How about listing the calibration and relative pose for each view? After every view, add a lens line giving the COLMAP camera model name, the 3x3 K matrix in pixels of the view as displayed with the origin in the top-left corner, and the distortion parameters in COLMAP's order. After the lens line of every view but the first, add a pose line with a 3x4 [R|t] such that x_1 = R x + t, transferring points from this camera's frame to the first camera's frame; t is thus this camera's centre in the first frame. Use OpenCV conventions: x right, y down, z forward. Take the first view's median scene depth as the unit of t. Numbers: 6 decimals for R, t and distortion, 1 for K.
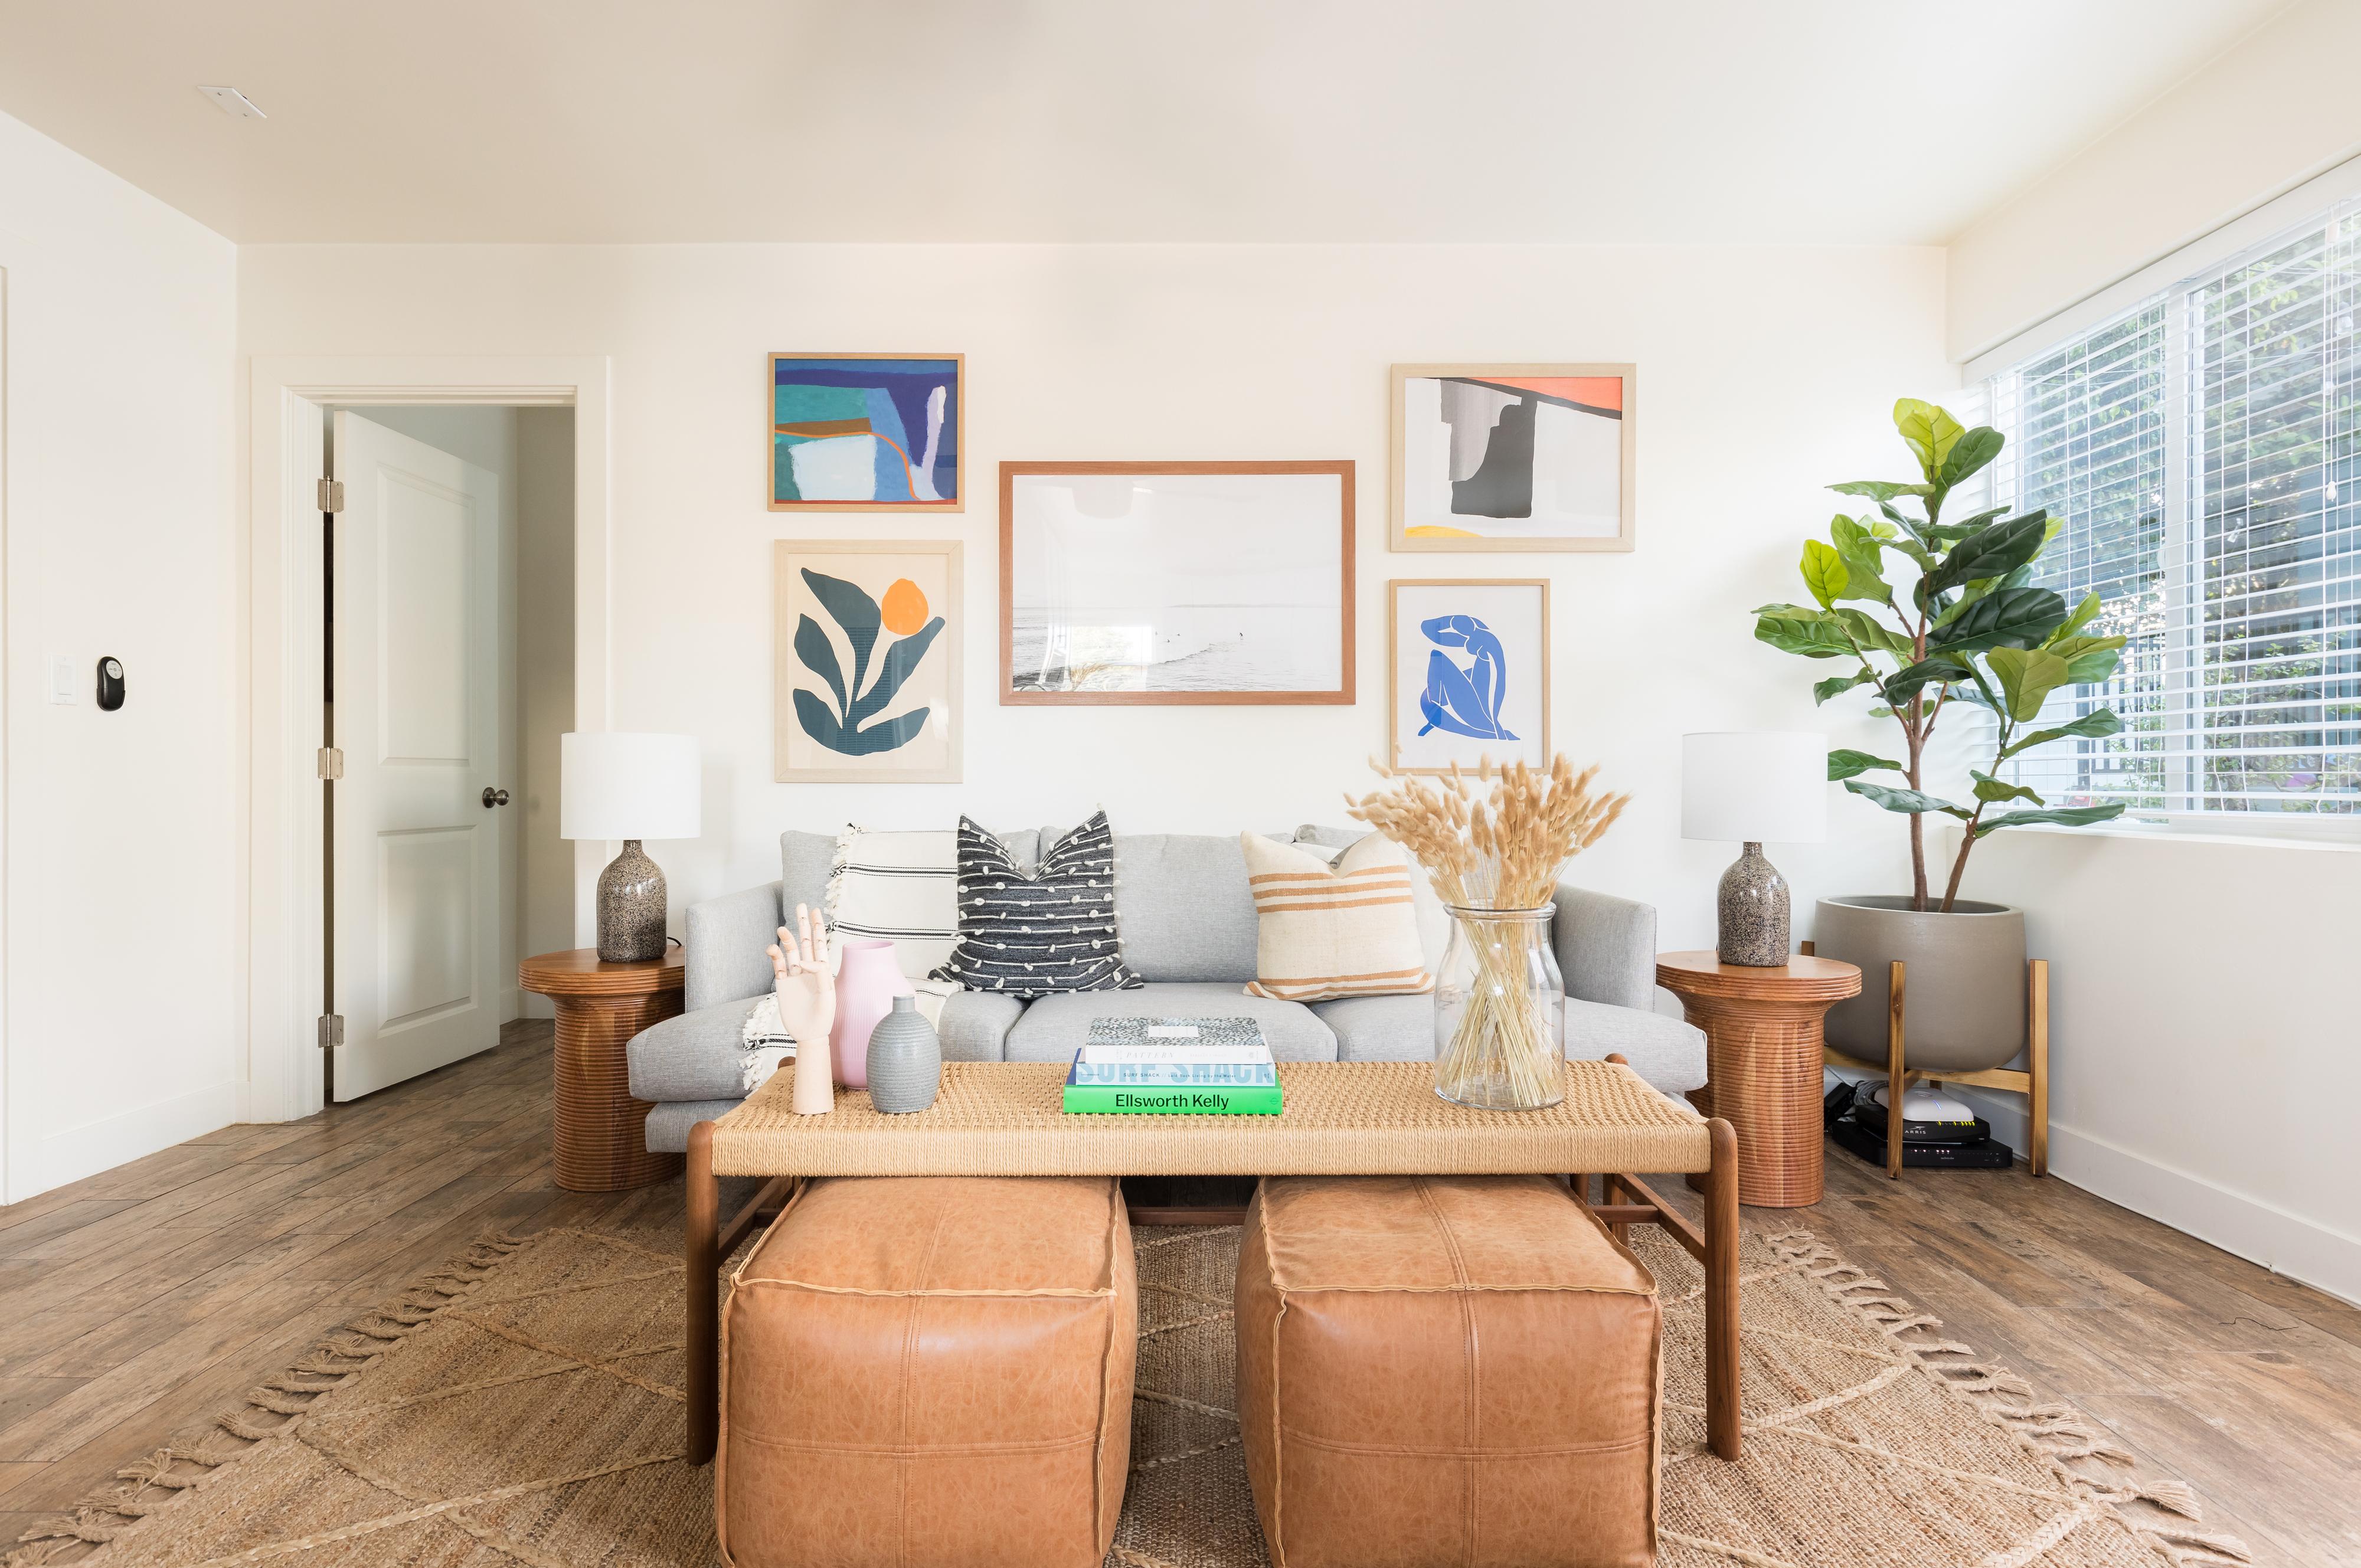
lens RADIAL K [[1237.8, 0, 1176.2], [0, 1237.8, 773.6], [0, 0, 1]] dist [0.002010, -0.000139]
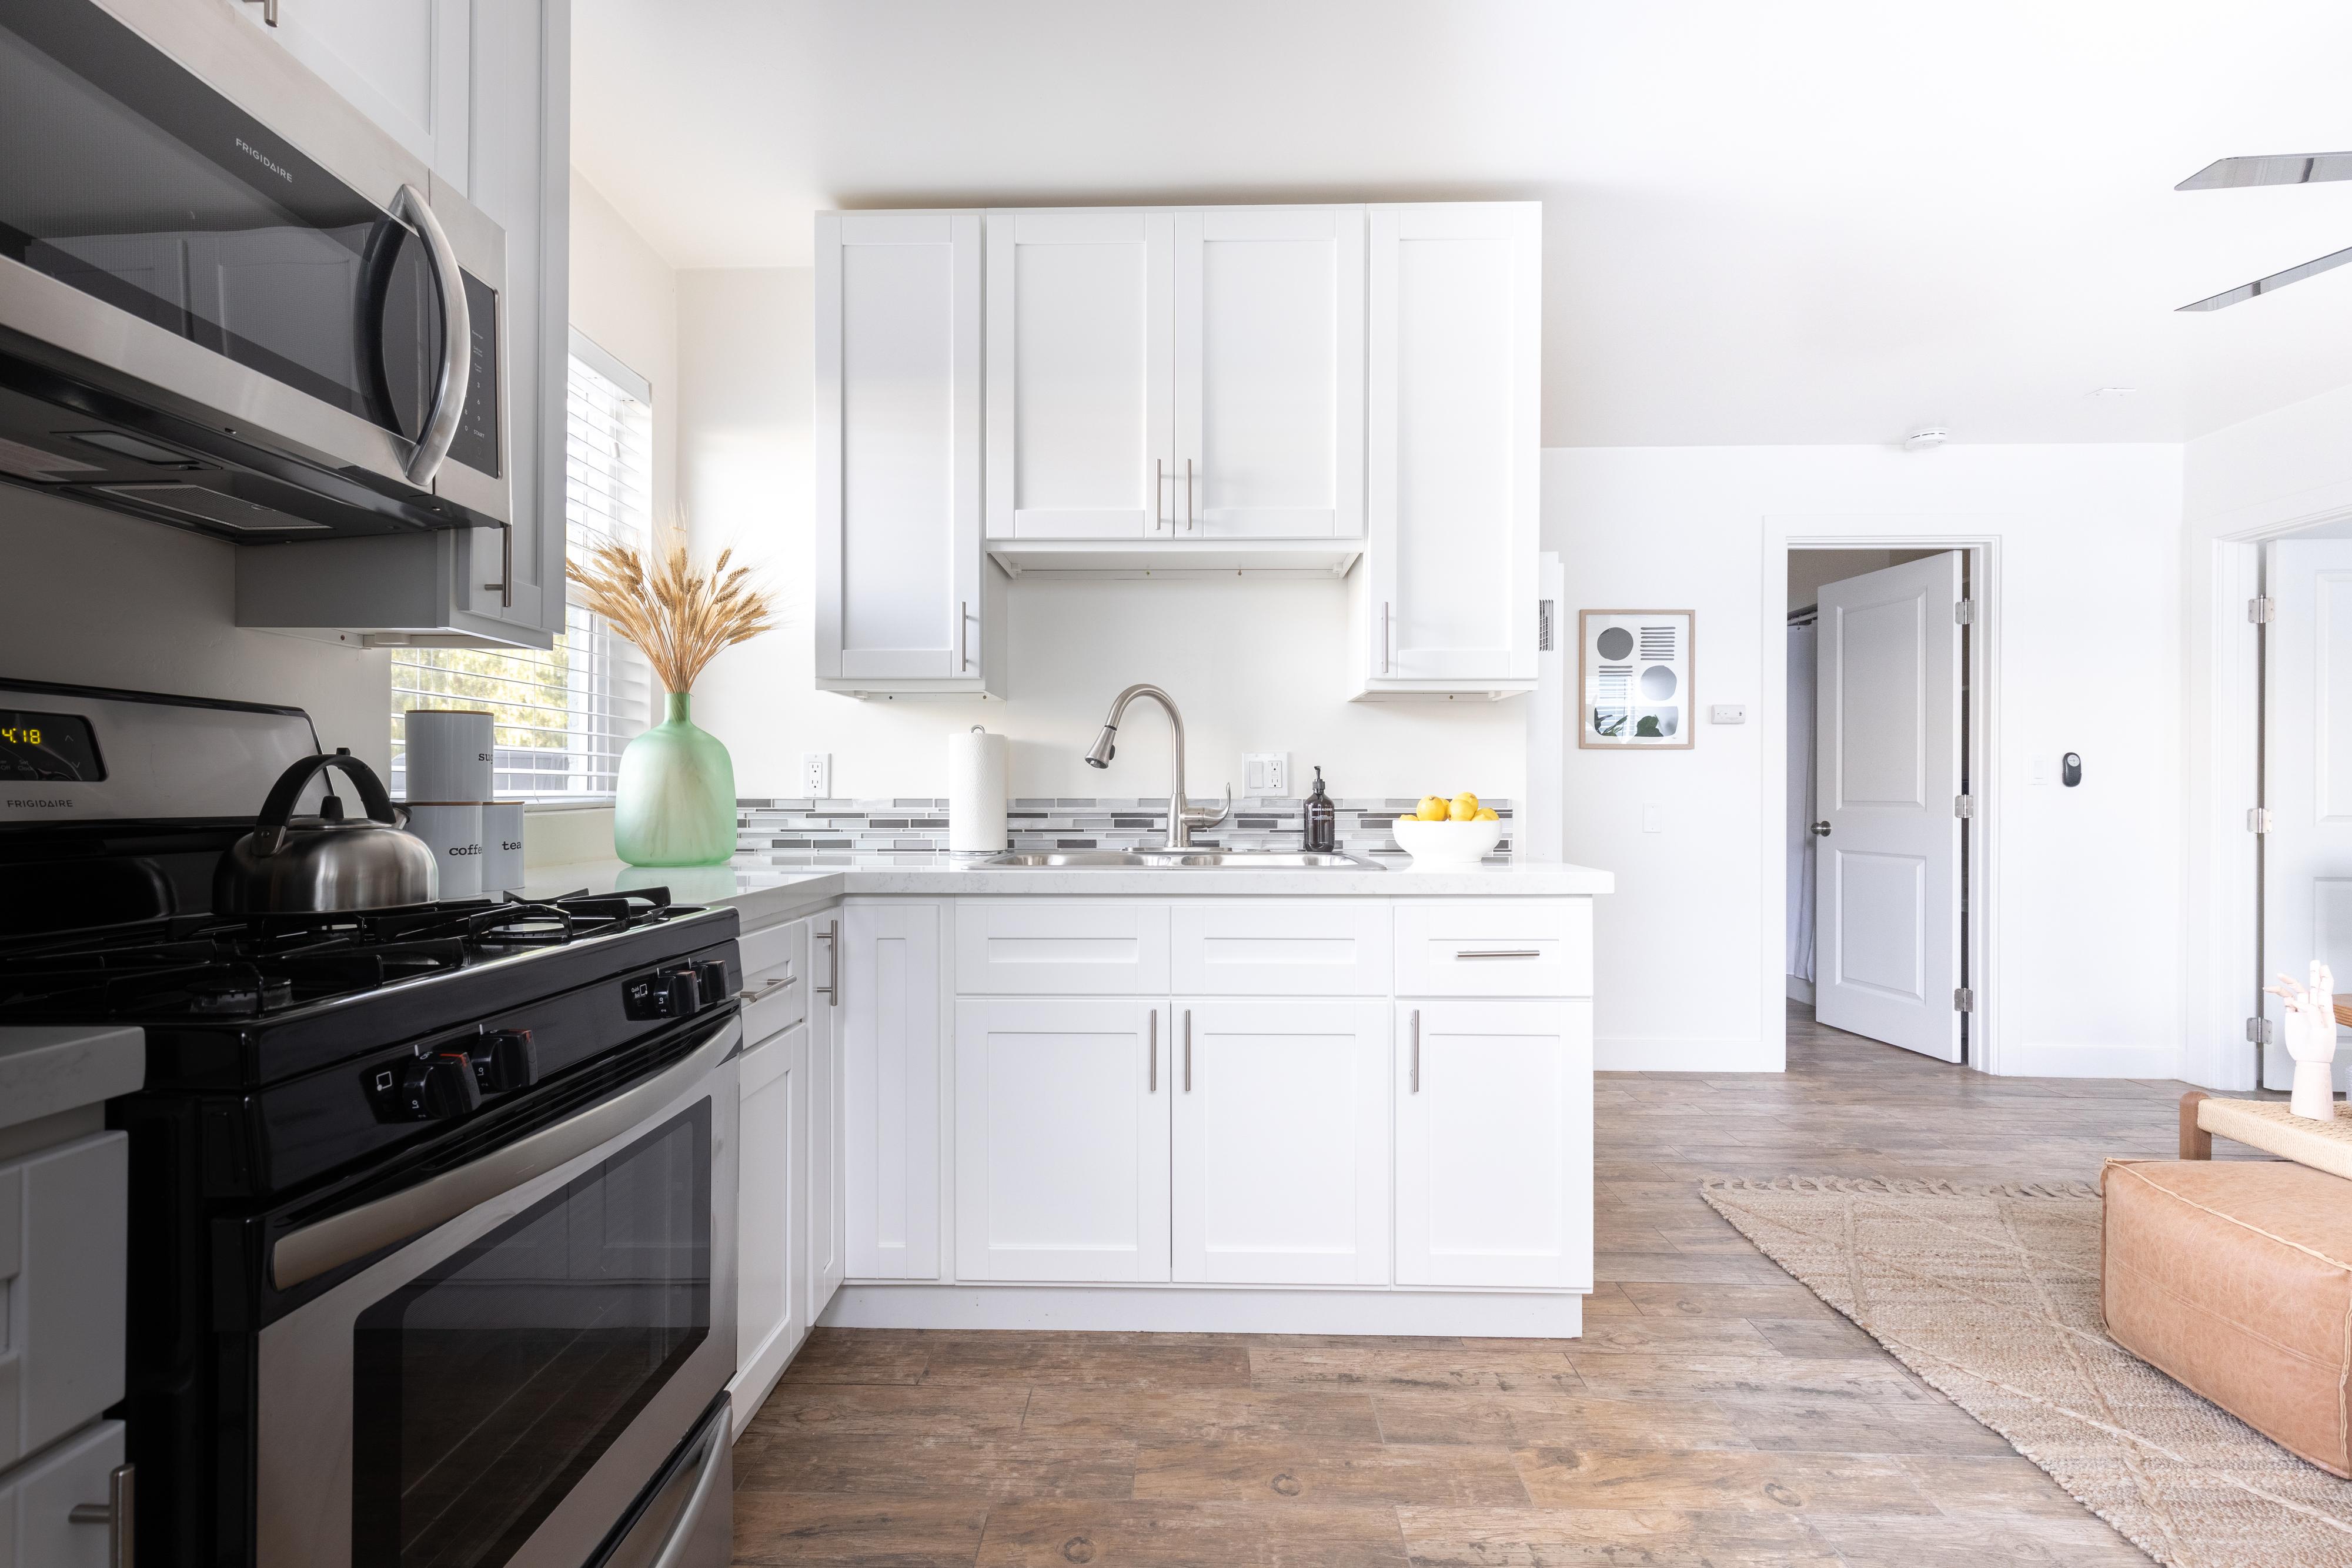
lens RADIAL K [[1053.6, 0, 1168.9], [0, 1053.6, 790.6], [0, 0, 1]] dist [0.001034, -0.000332]
pose [[-0.023510, 0.000152, -0.999724, 0.458484], [-0.002850, 0.999996, 0.000219, -0.038750], [0.999720, 0.002854, -0.023510, -0.103697]]
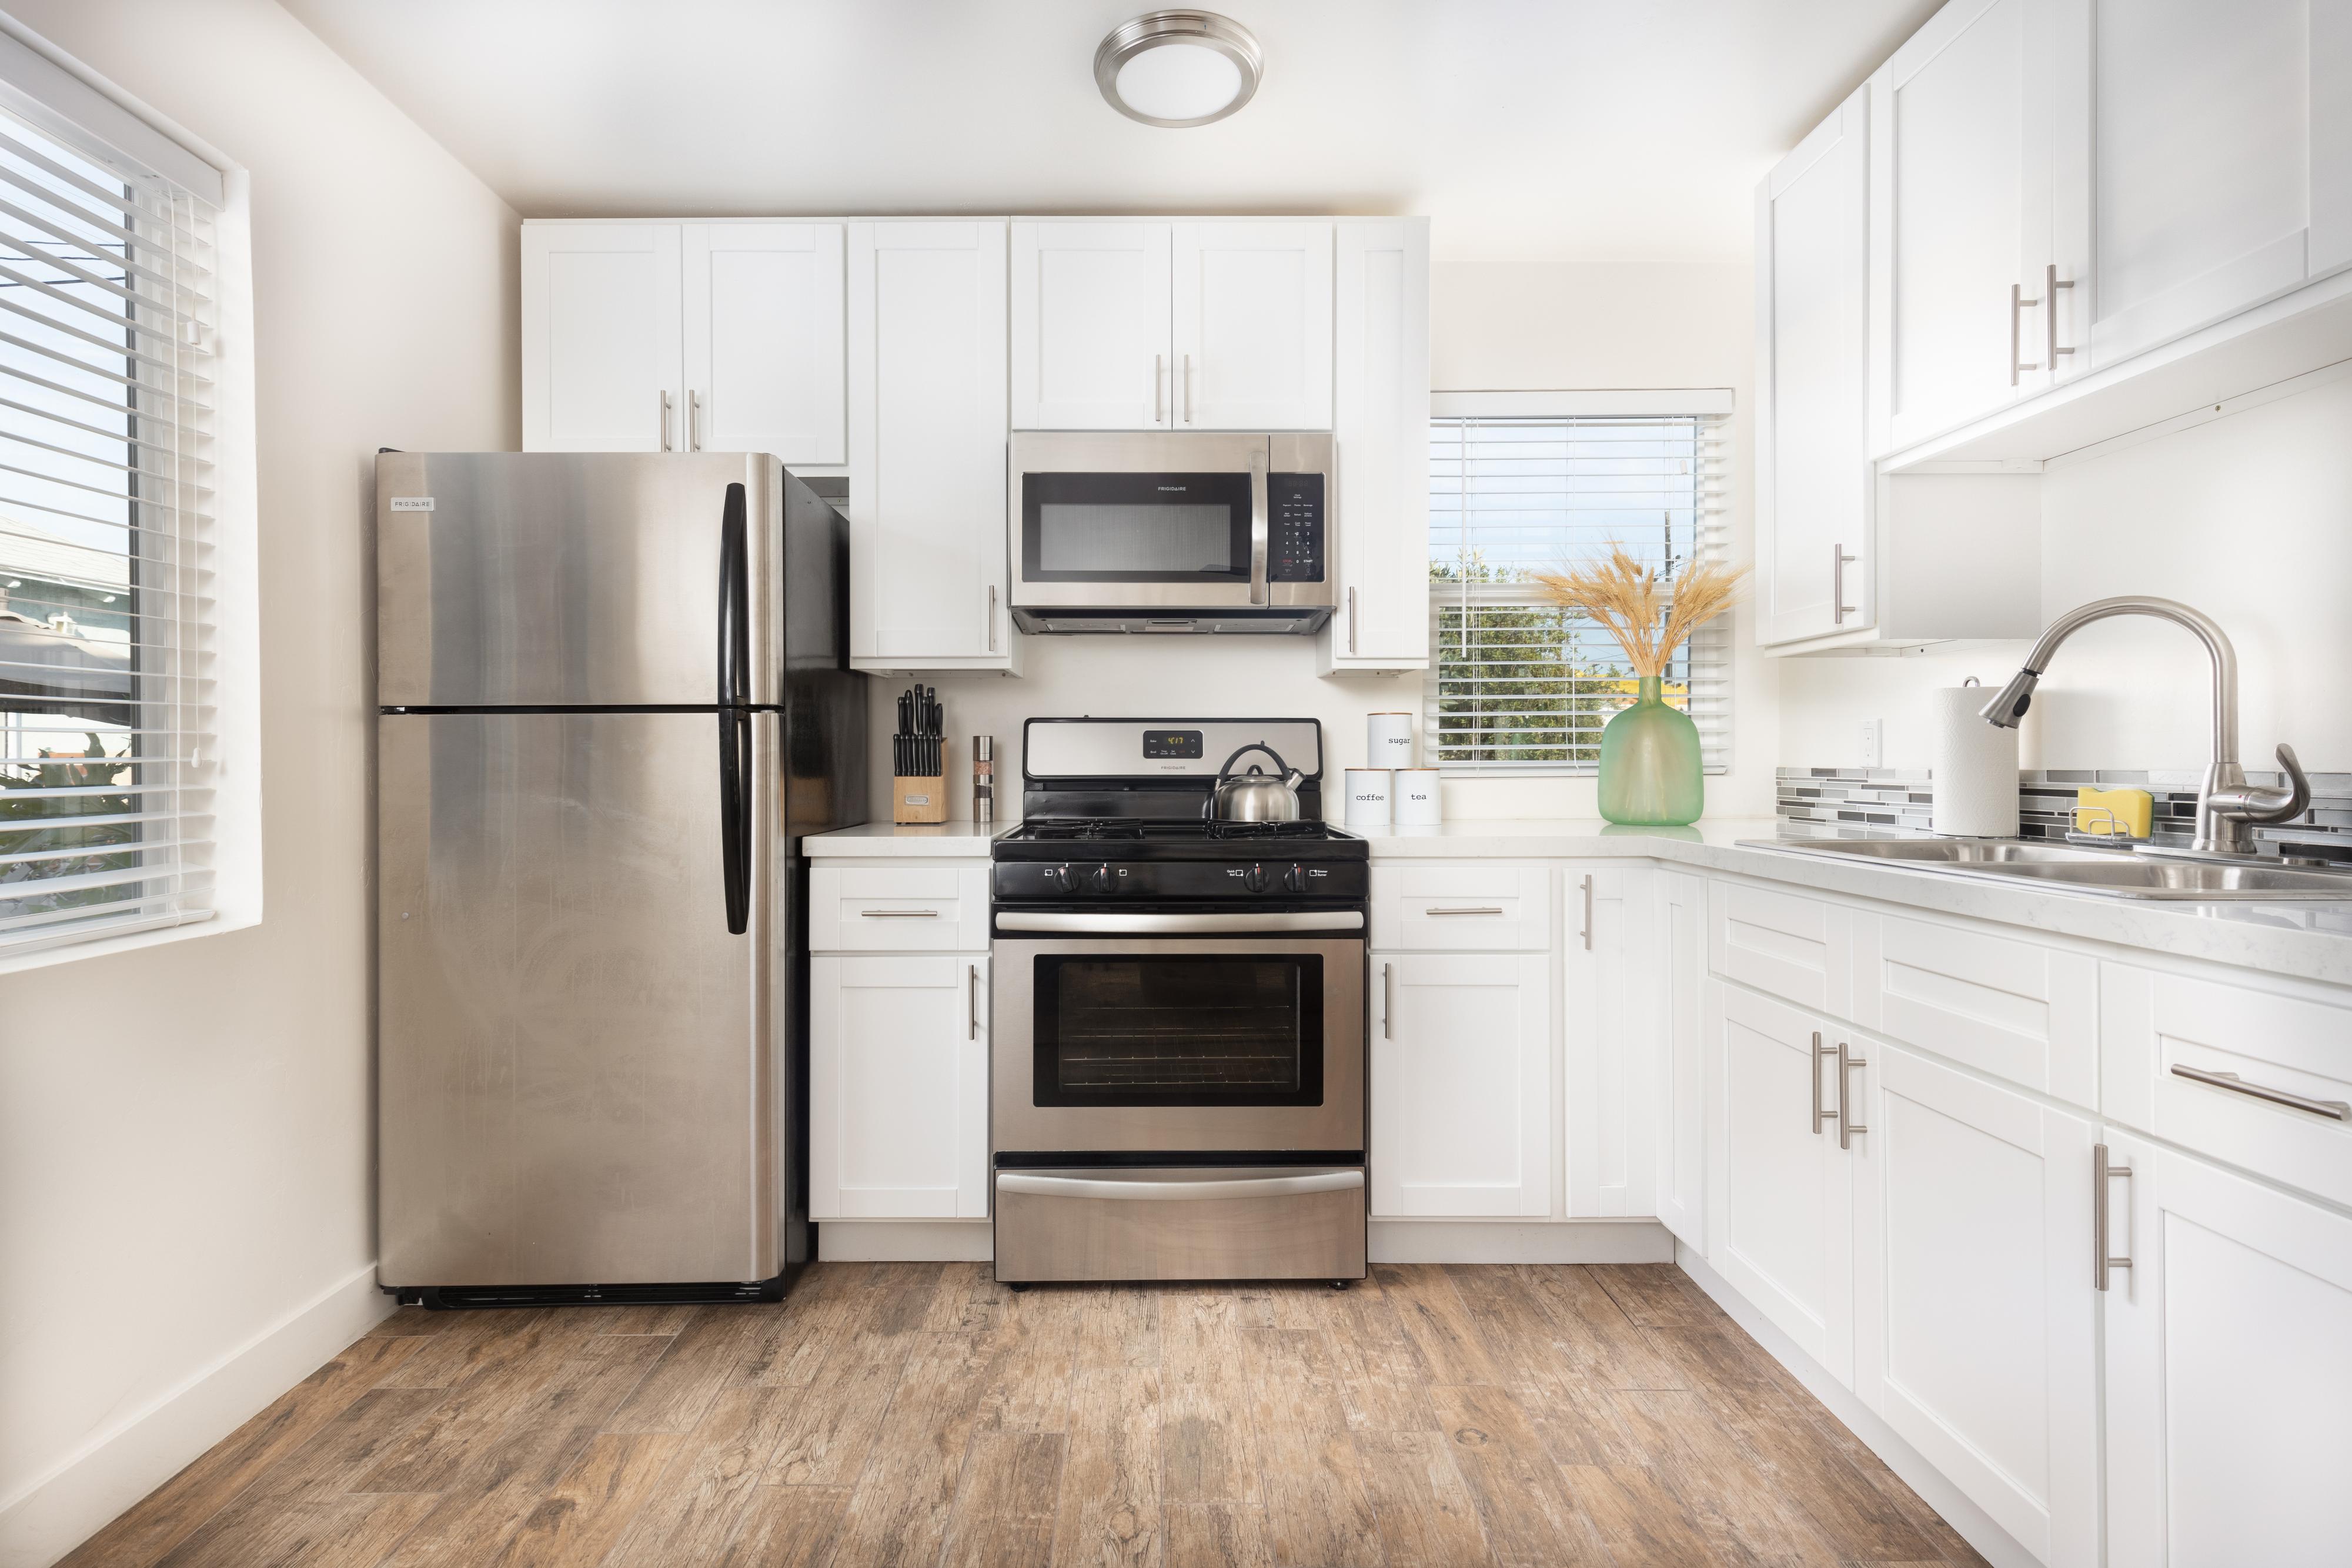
lens RADIAL K [[1084.8, 0, 1173.8], [0, 1084.8, 760.1], [0, 0, 1]] dist [0.011928, -0.000242]
pose [[-0.999707, 0.003319, -0.023970, 0.175299], [0.003347, 0.999994, -0.001104, -0.038429], [0.023966, -0.001184, -0.999712, 0.348570]]
